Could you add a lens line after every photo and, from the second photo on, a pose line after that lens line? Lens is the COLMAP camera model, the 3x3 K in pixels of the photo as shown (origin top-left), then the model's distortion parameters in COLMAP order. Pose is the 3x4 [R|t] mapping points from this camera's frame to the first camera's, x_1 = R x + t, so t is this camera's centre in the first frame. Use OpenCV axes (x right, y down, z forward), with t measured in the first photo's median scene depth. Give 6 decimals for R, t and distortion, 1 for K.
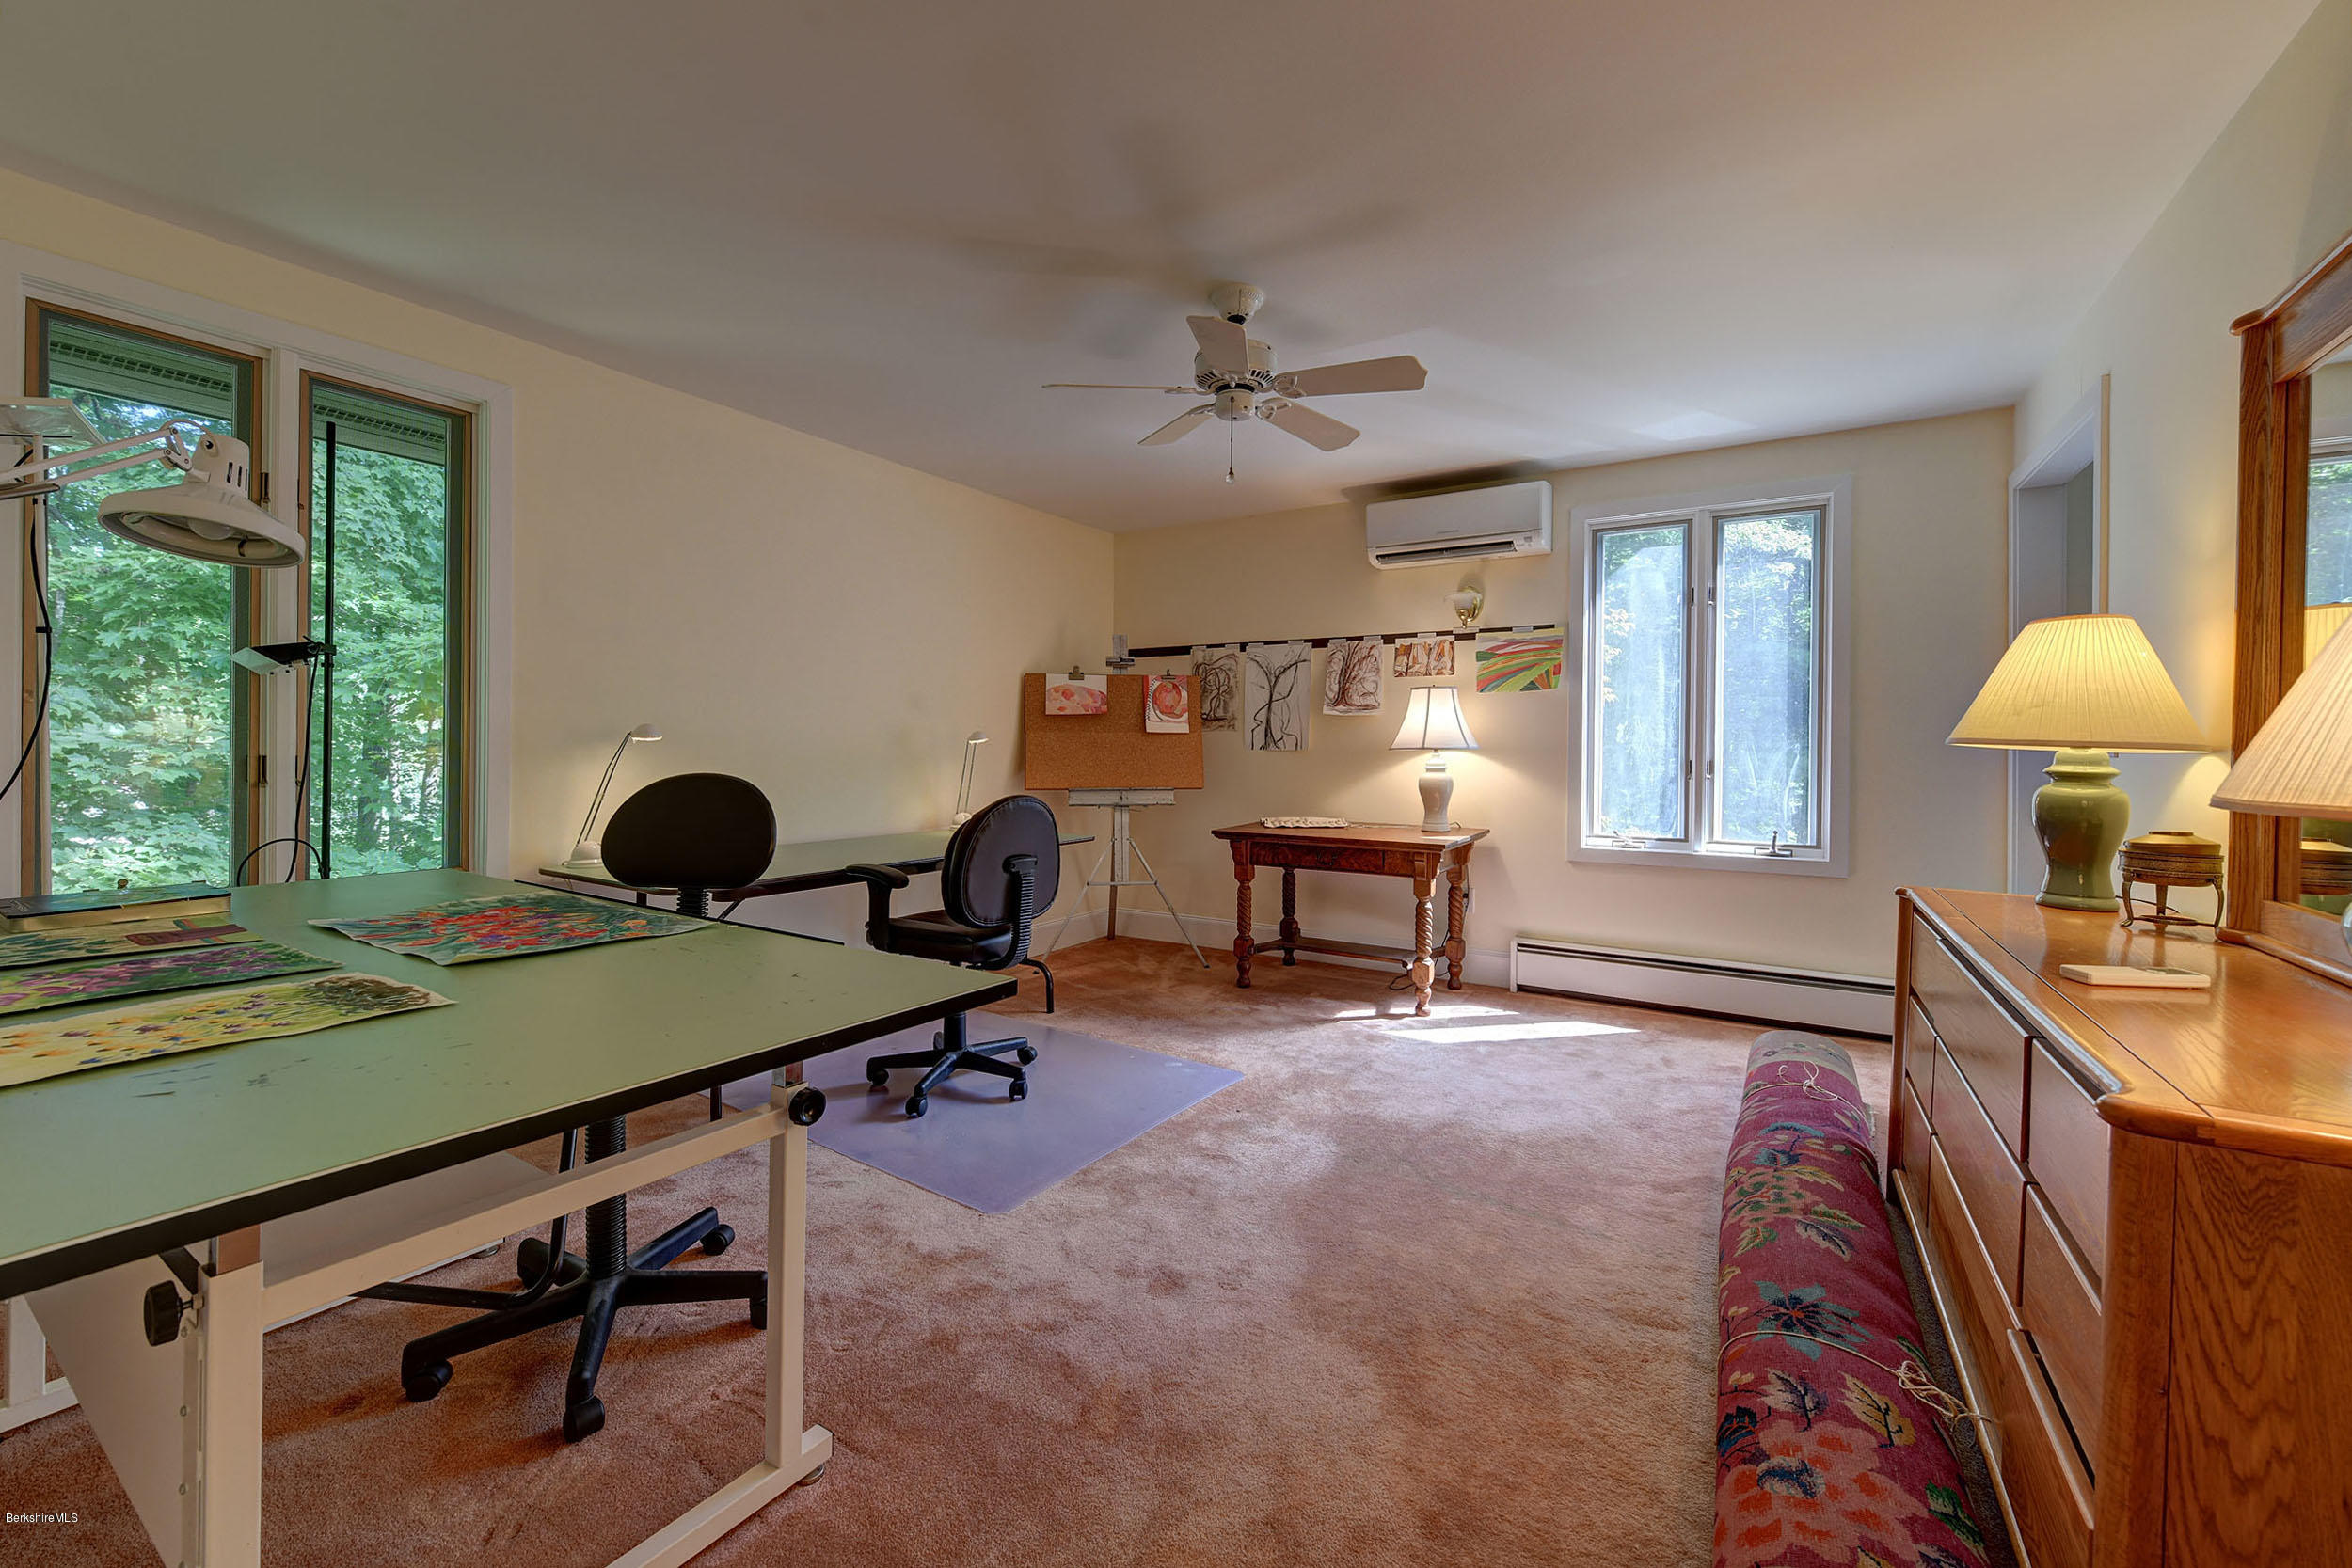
lens RADIAL K [[944.2, 0, 1176.0], [0, 944.2, 784.0], [0, 0, 1]] dist [0.001403, -0.000027]
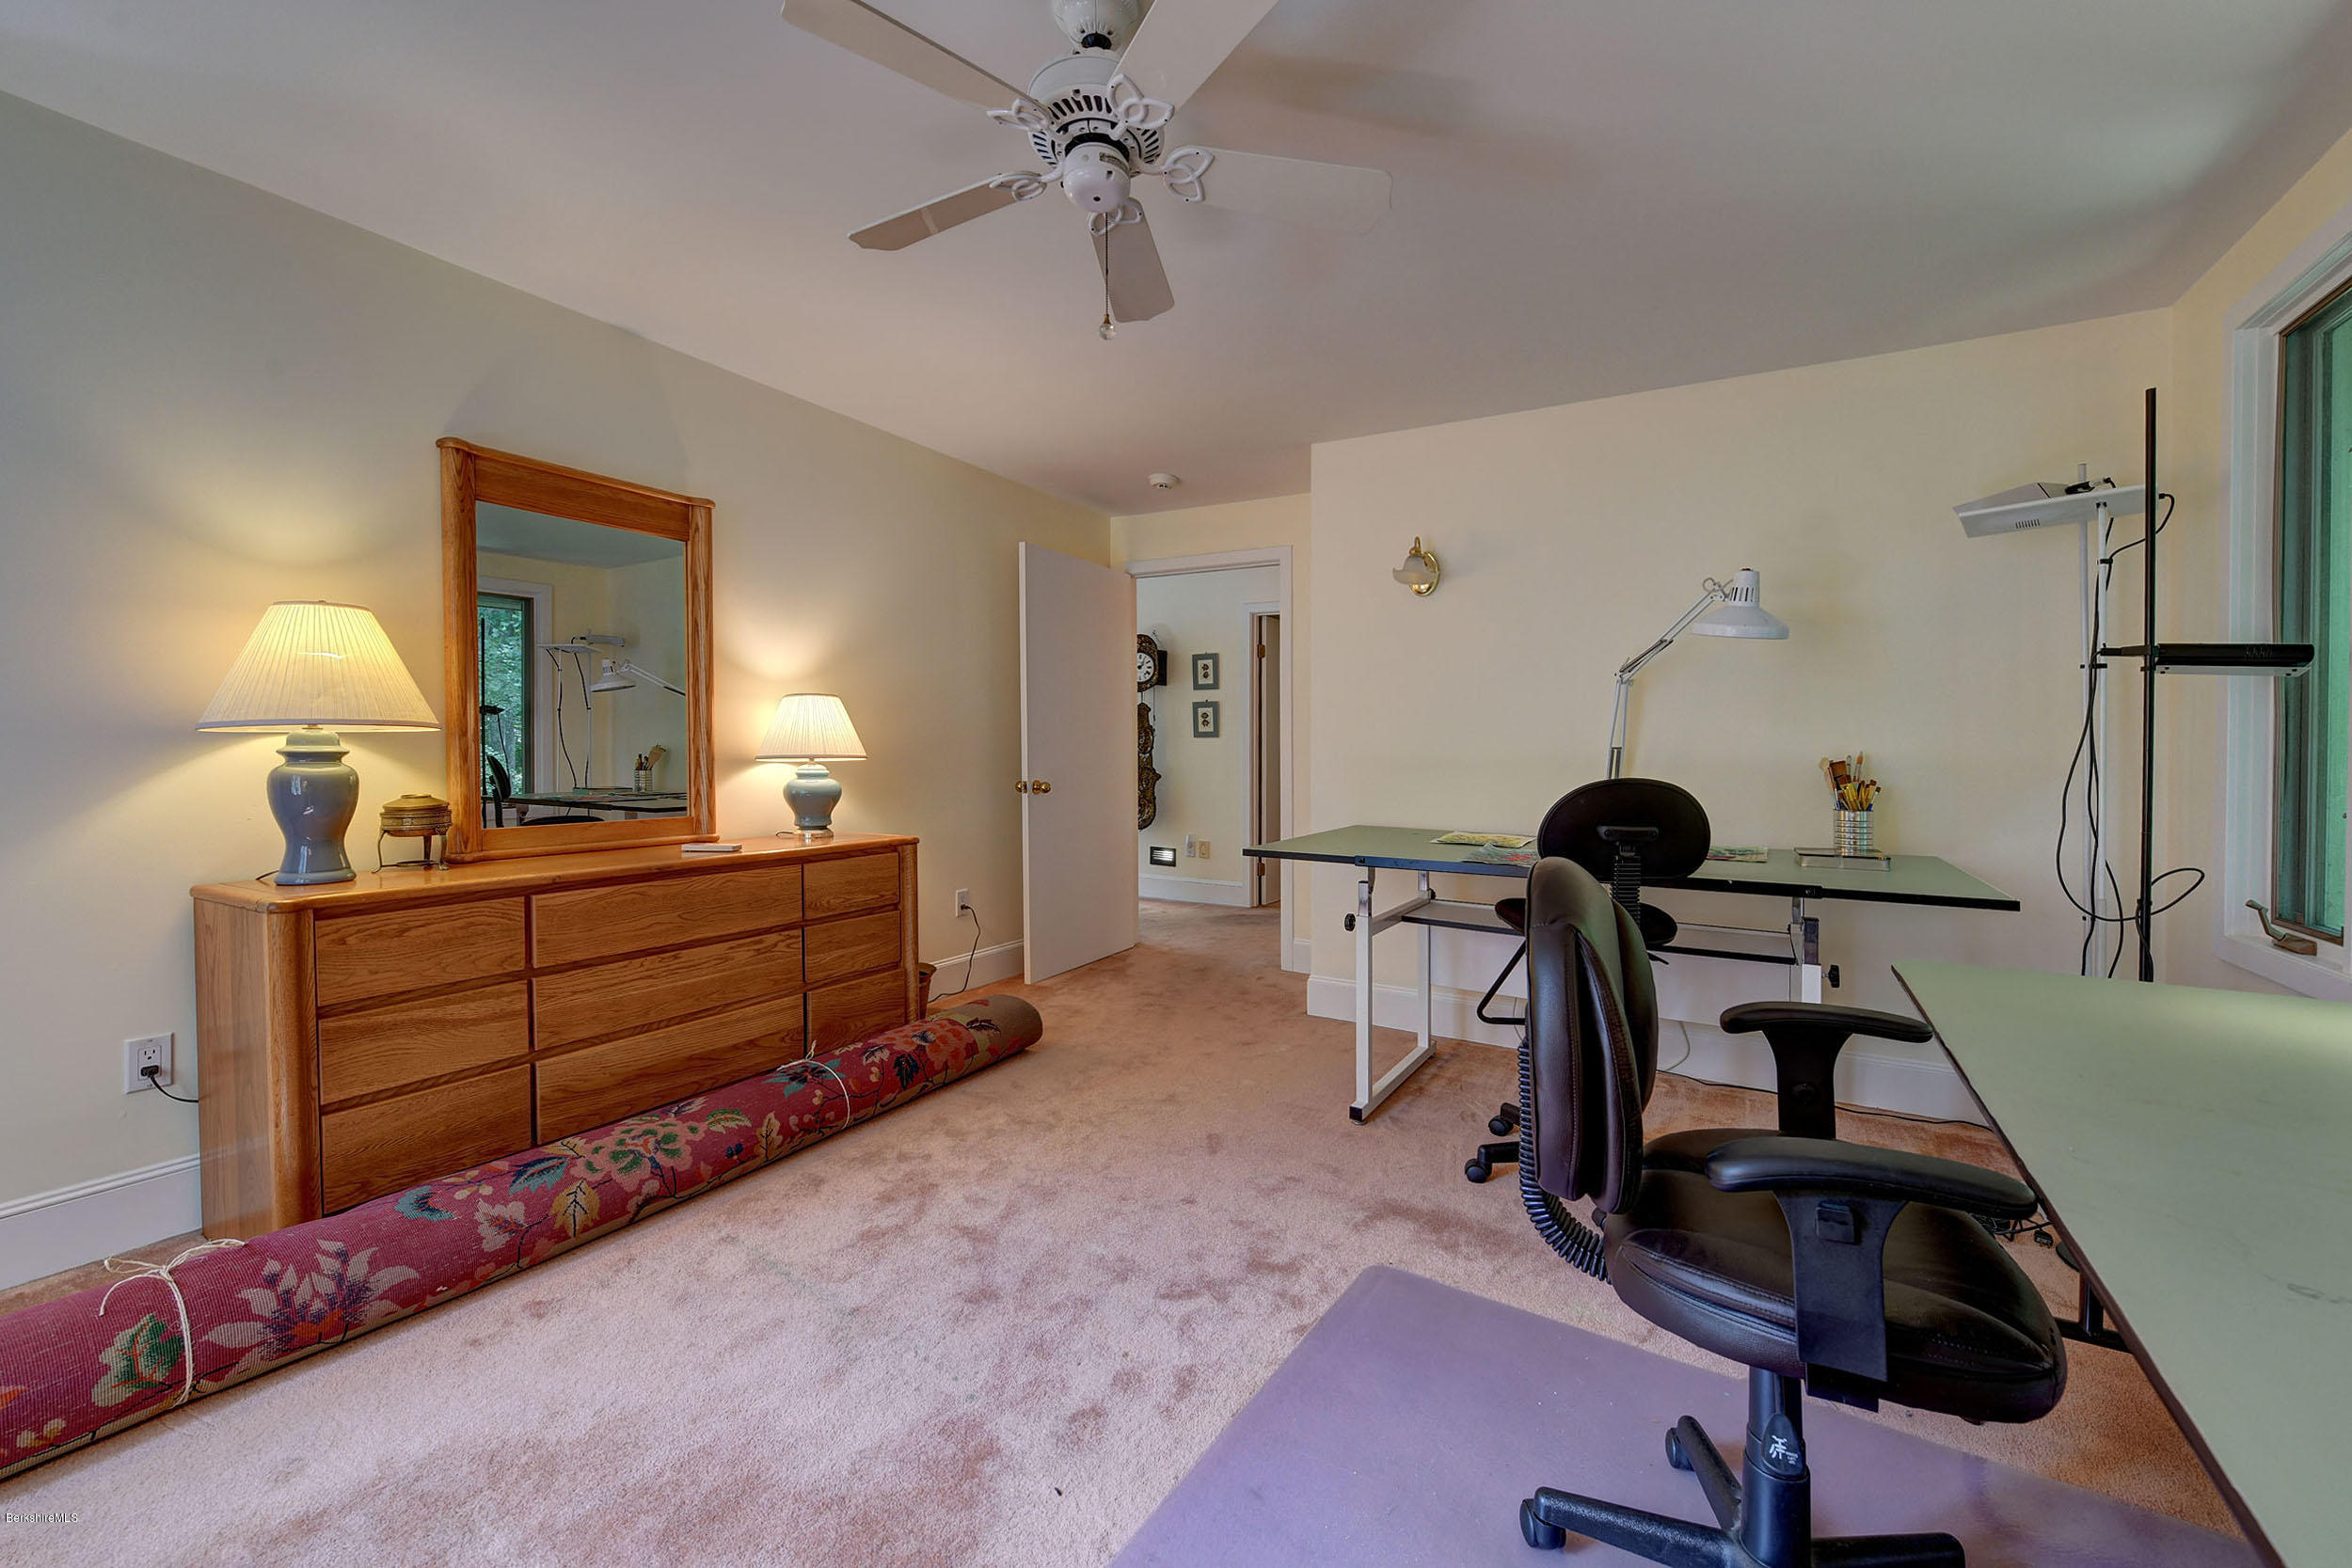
lens RADIAL K [[944.2, 0, 1176.0], [0, 944.2, 784.0], [0, 0, 1]] dist [0.001403, -0.000027]
pose [[-0.999112, -0.026319, -0.032897, 0.057414], [-0.028516, 0.997264, 0.068199, -0.094112], [0.031012, 0.069076, -0.997129, 2.571050]]
